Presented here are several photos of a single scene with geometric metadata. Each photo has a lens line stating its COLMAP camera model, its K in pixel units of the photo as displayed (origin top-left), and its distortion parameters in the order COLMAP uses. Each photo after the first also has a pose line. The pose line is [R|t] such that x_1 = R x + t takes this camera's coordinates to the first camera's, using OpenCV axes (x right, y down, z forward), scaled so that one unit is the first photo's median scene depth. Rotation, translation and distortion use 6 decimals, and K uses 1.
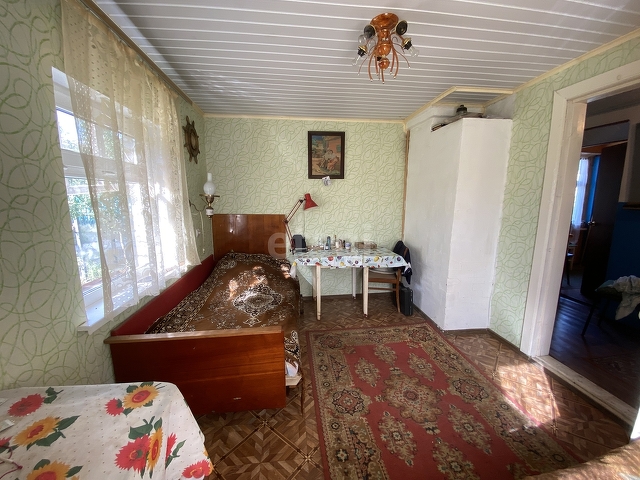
lens RADIAL K [[260.4, 0, 316.9], [0, 260.4, 243.5], [0, 0, 1]] dist [-0.003620, -0.008333]
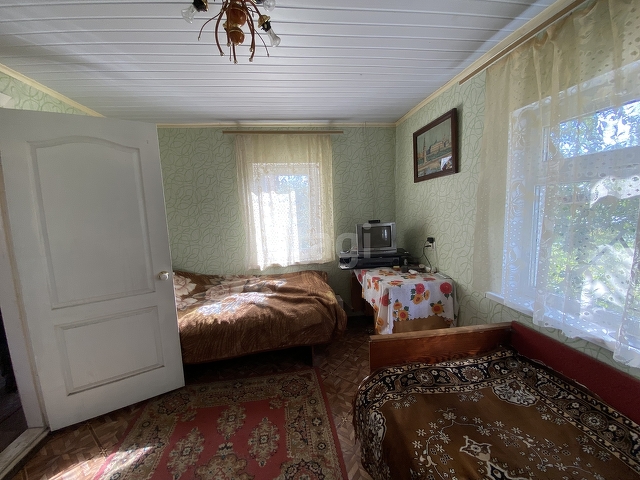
lens RADIAL K [[260.4, 0, 317.3], [0, 260.4, 239.9], [0, 0, 1]] dist [-0.003620, -0.008333]
pose [[-0.998742, 0.045175, -0.021780, 0.075695], [0.036754, 0.954790, 0.295000, -0.335835], [0.034122, 0.293828, -0.955249, 1.750593]]
